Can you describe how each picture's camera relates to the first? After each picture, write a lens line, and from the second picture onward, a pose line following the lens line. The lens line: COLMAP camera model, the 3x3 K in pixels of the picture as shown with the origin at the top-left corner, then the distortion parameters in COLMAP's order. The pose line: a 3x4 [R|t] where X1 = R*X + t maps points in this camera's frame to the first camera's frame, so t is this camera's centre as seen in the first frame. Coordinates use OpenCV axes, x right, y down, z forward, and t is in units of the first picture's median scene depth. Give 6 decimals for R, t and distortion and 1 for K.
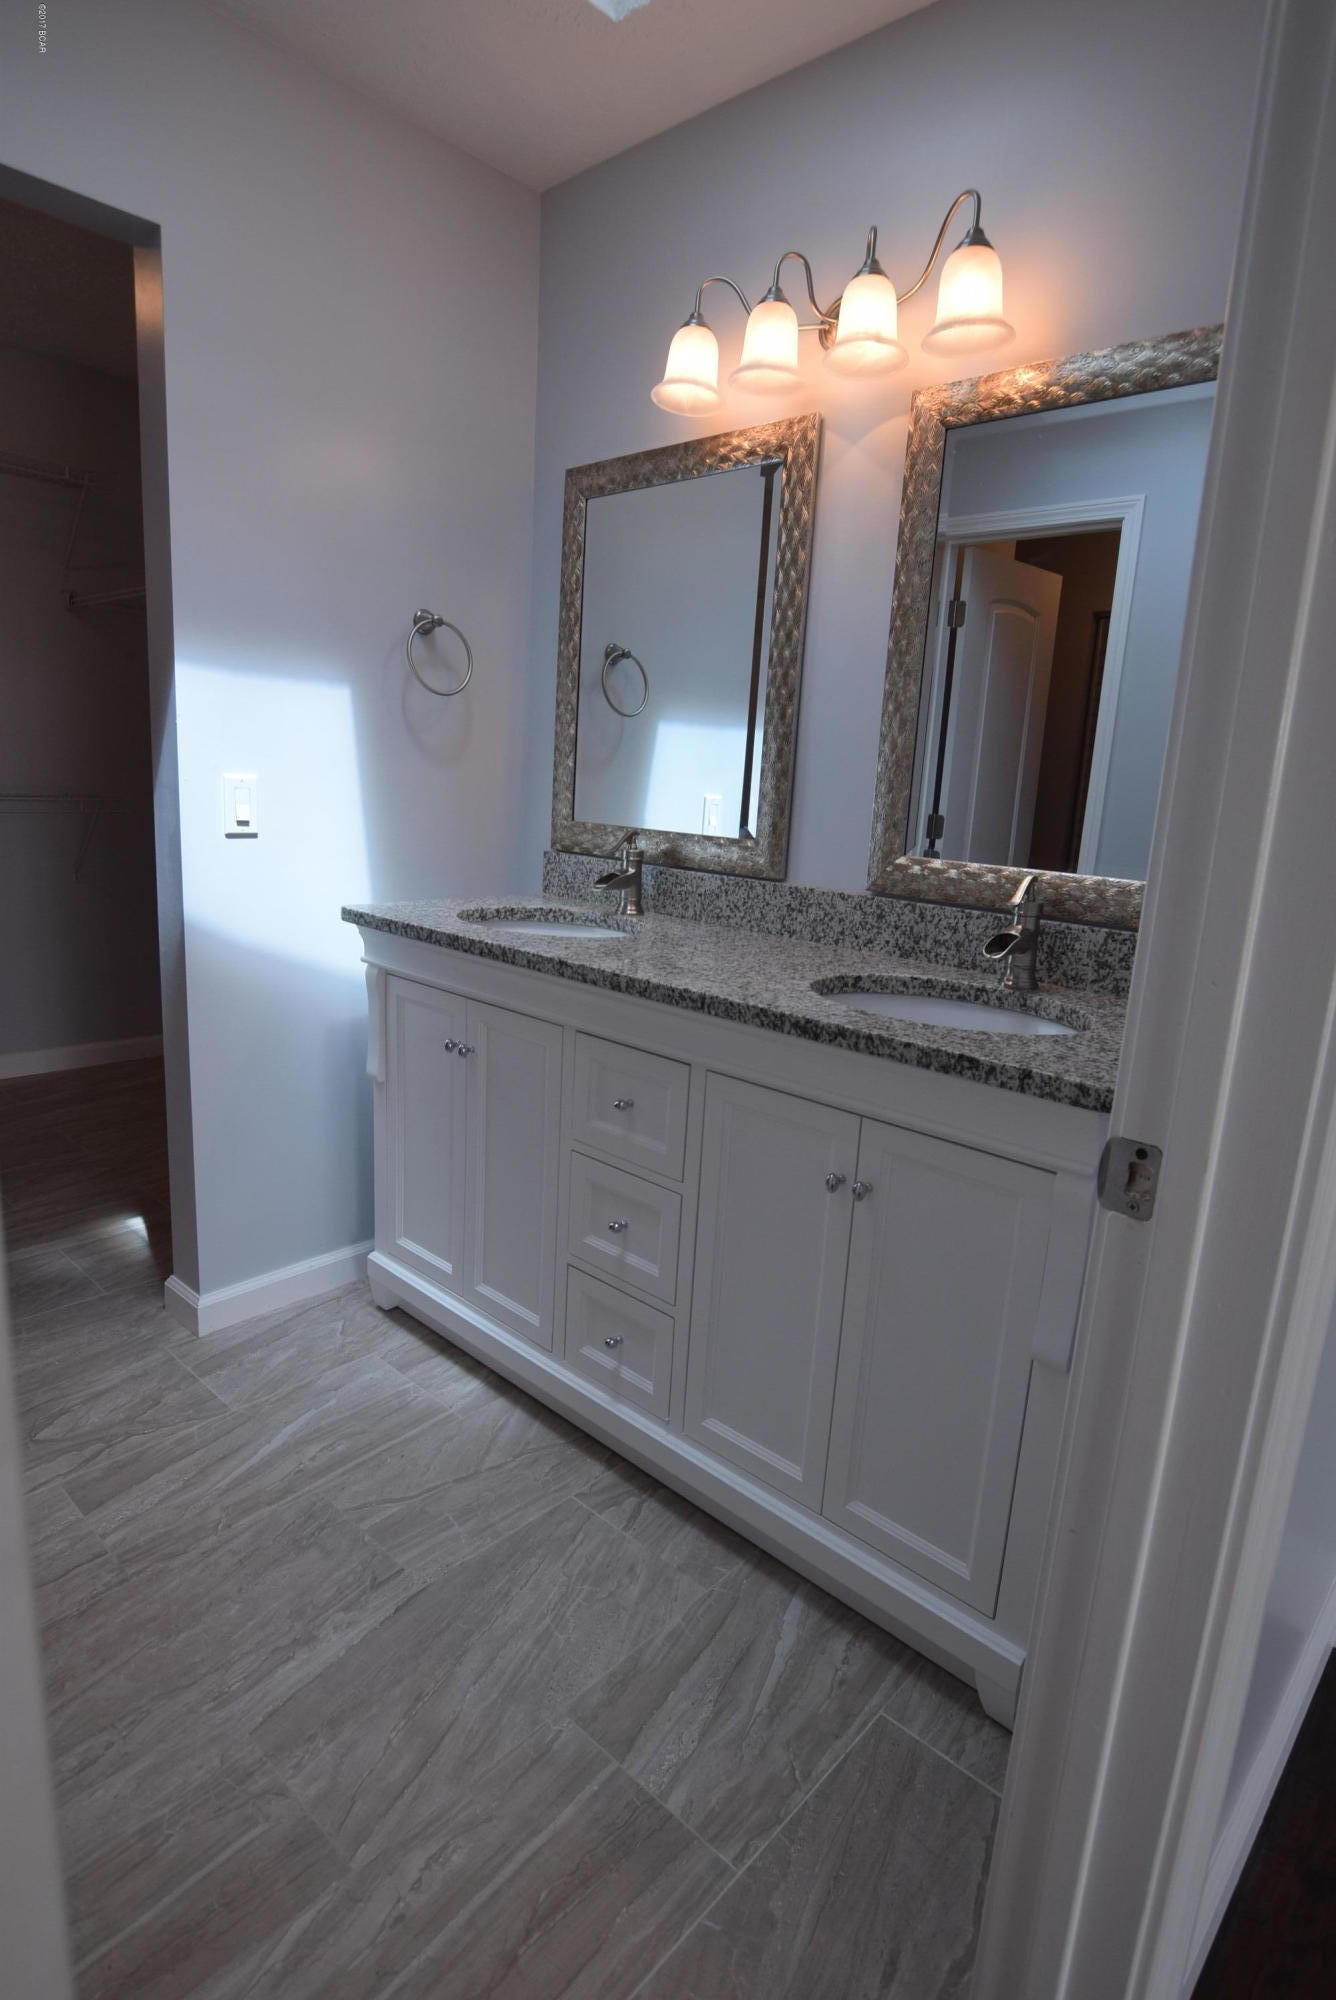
lens RADIAL K [[1062.9, 0, 668.0], [0, 1062.9, 1000.0], [0, 0, 1]] dist [-0.021160, 0.001855]
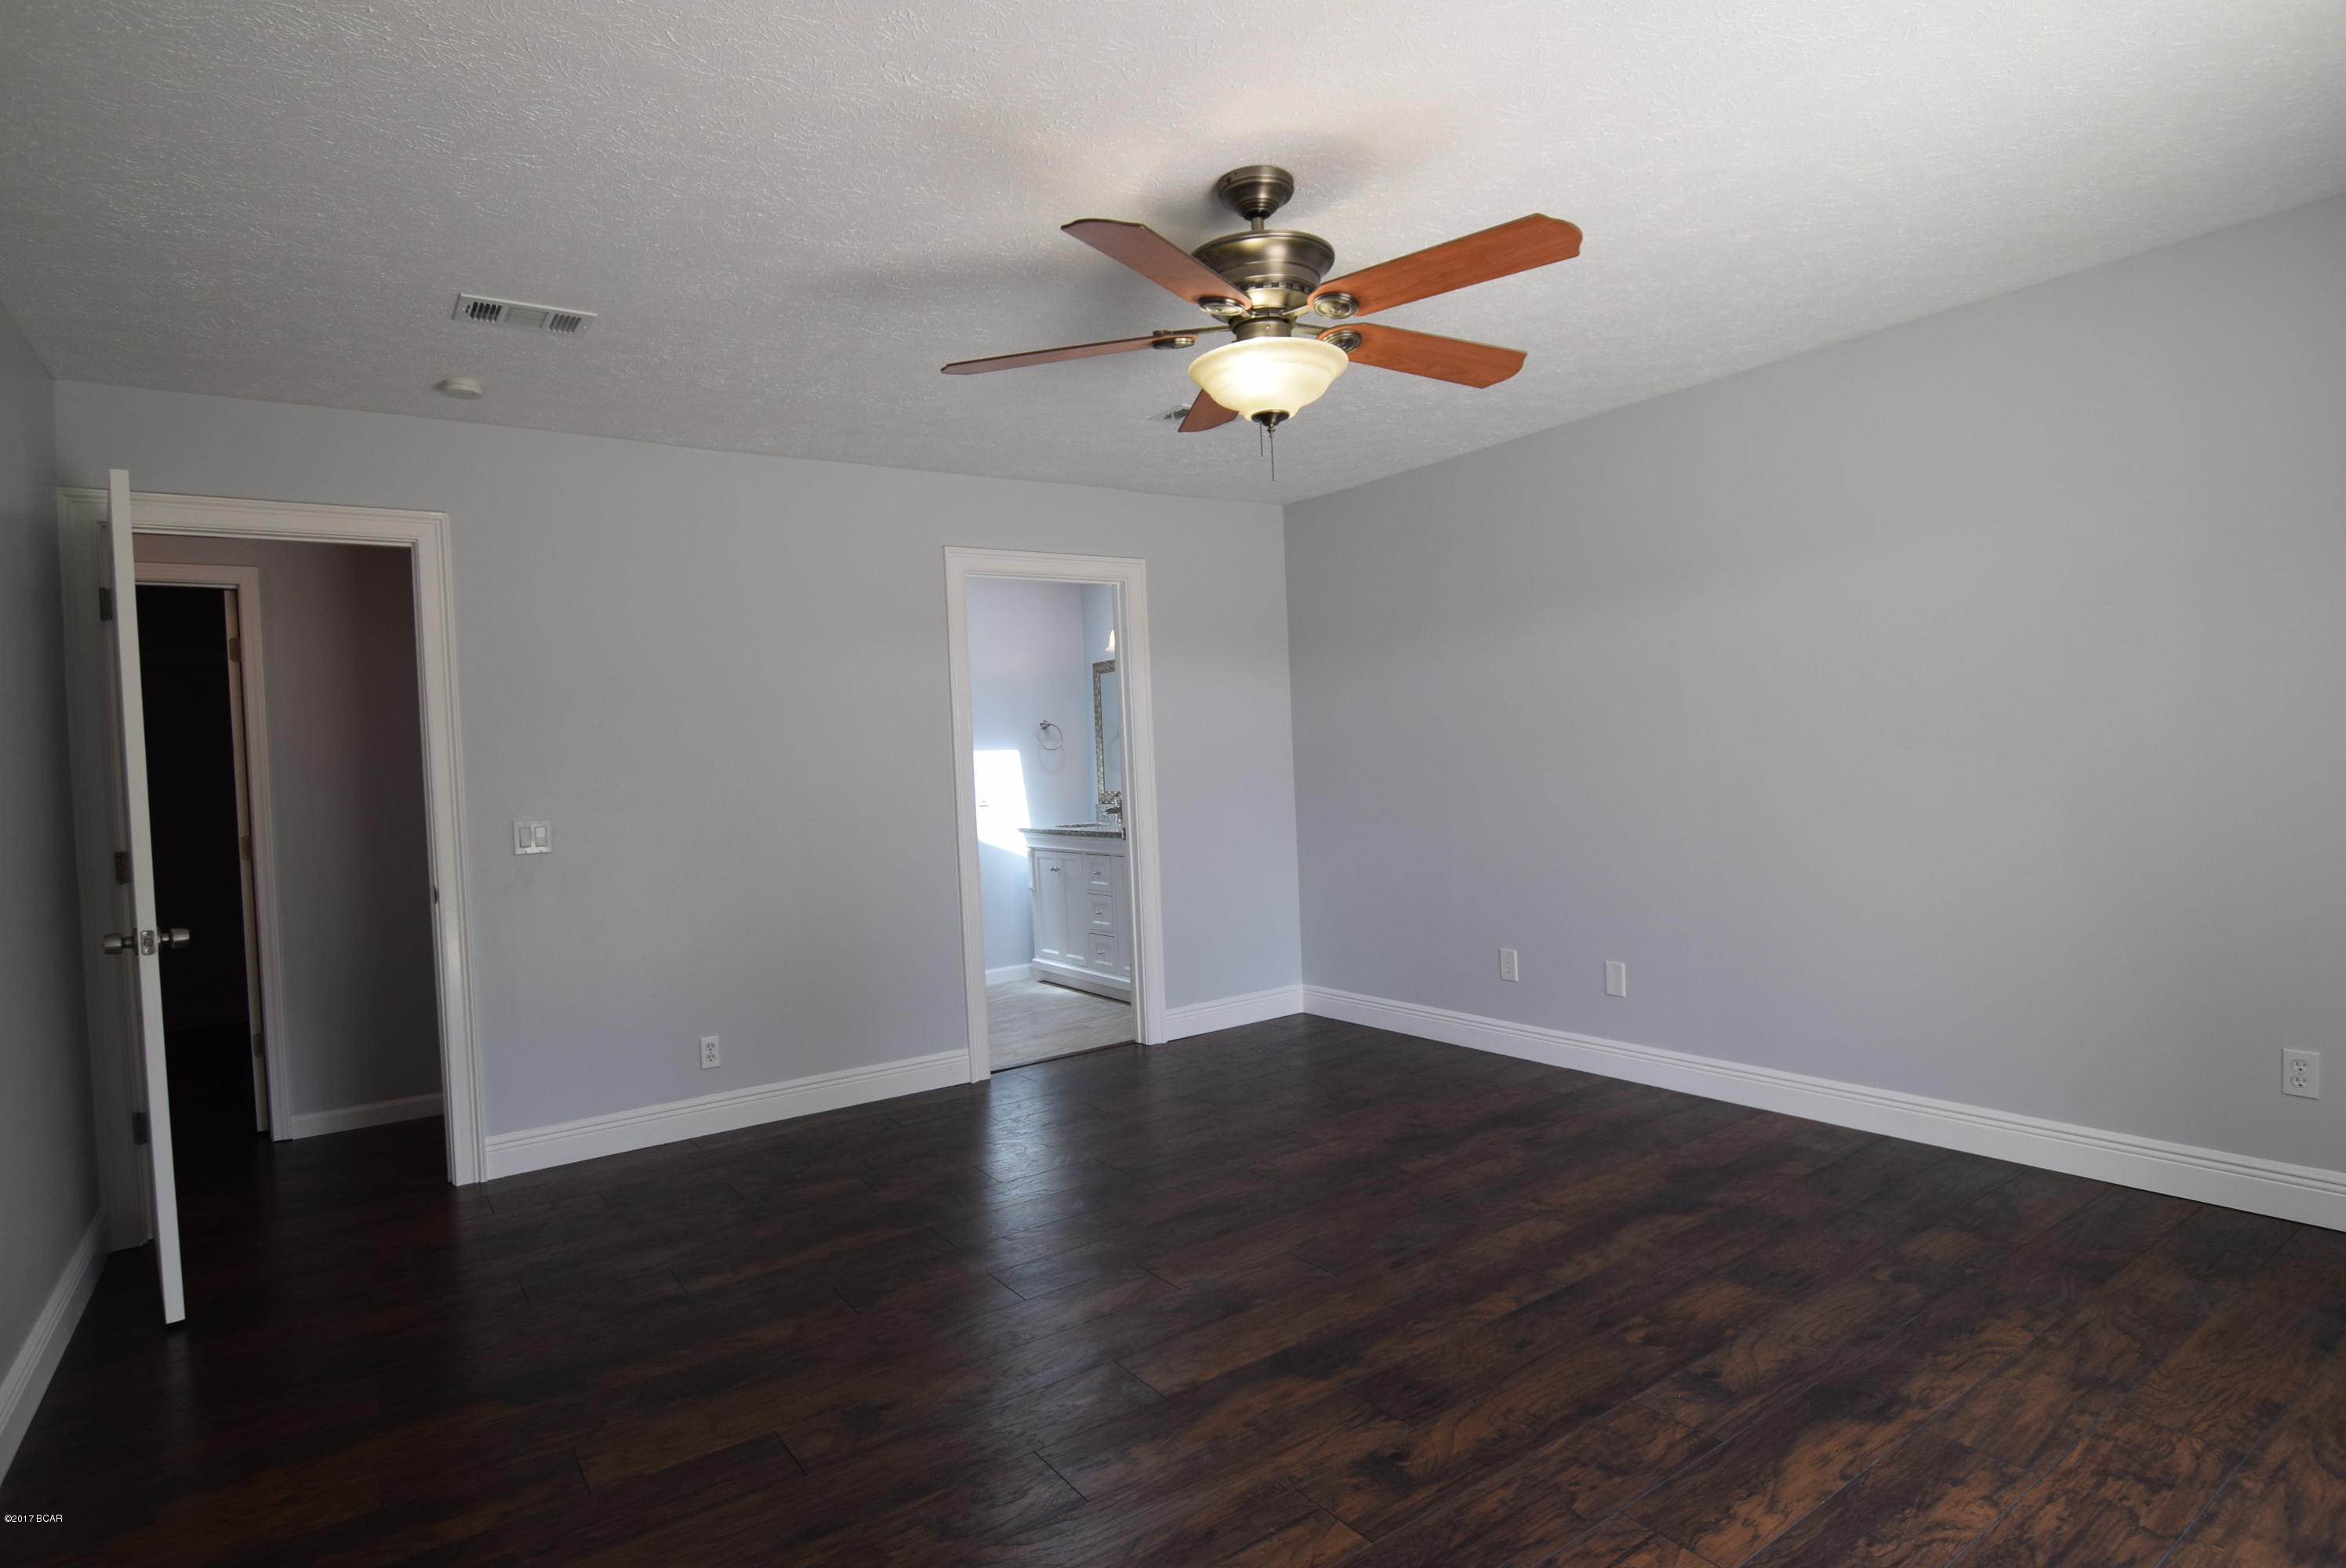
lens RADIAL K [[1215.0, 0, 1181.9], [0, 1215.0, 778.8], [0, 0, 1]] dist [-0.005299, -0.001523]
pose [[0.972834, -0.097515, -0.209966, 0.867346], [0.055822, 0.979006, -0.196040, 0.475946], [0.224675, 0.178993, 0.957853, -2.174998]]
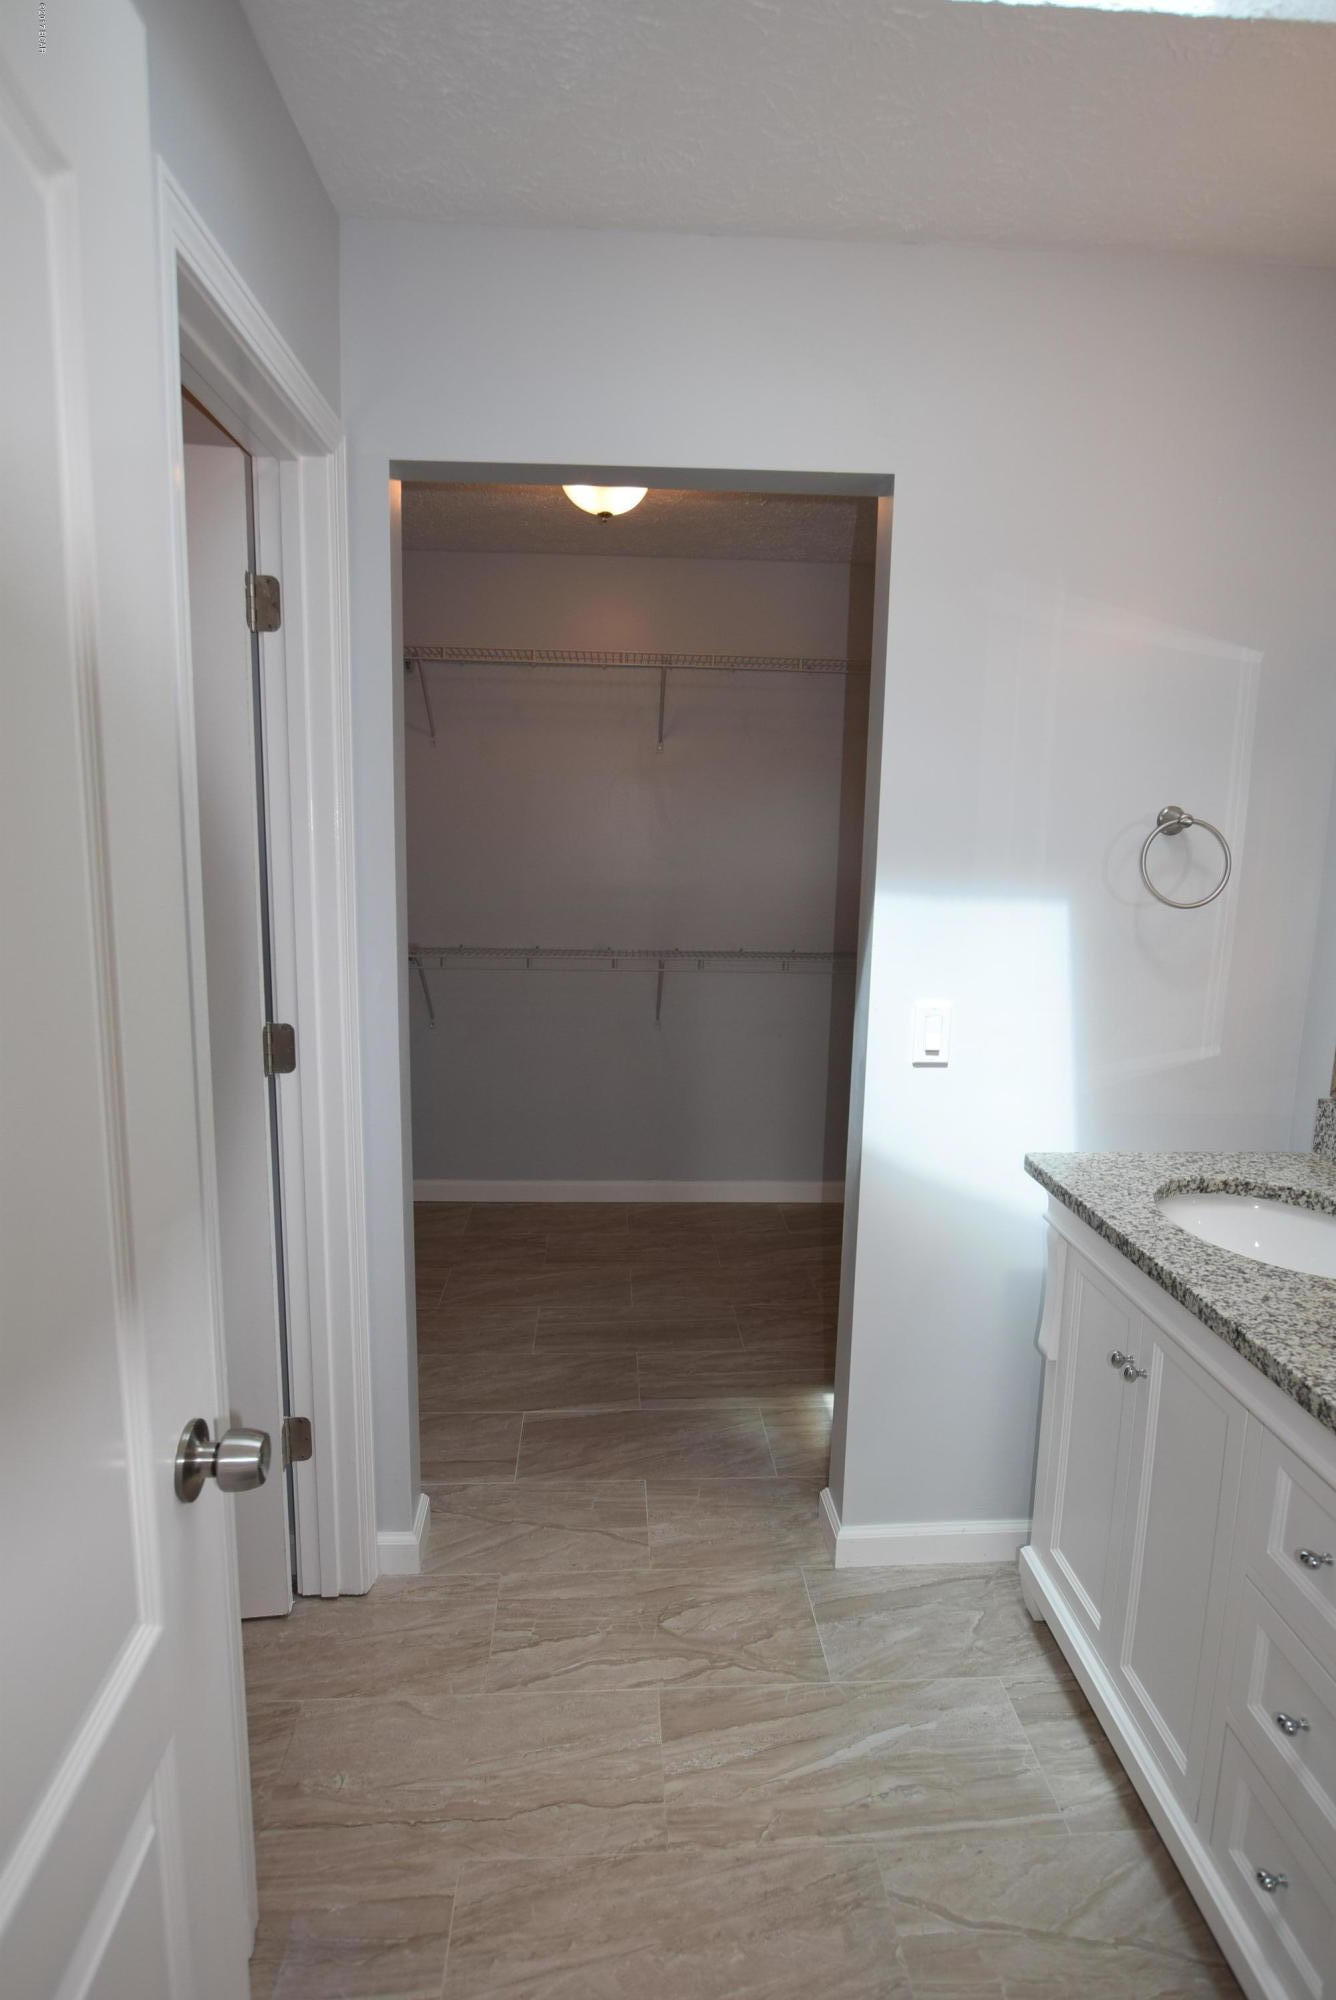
lens RADIAL K [[1062.9, 0, 668.0], [0, 1062.9, 1000.0], [0, 0, 1]] dist [-0.021160, 0.001855]
pose [[0.713279, 0.069030, -0.697473, 0.090032], [-0.127645, 0.991290, -0.032428, -0.154633], [0.689159, 0.112159, 0.715877, 0.154775]]
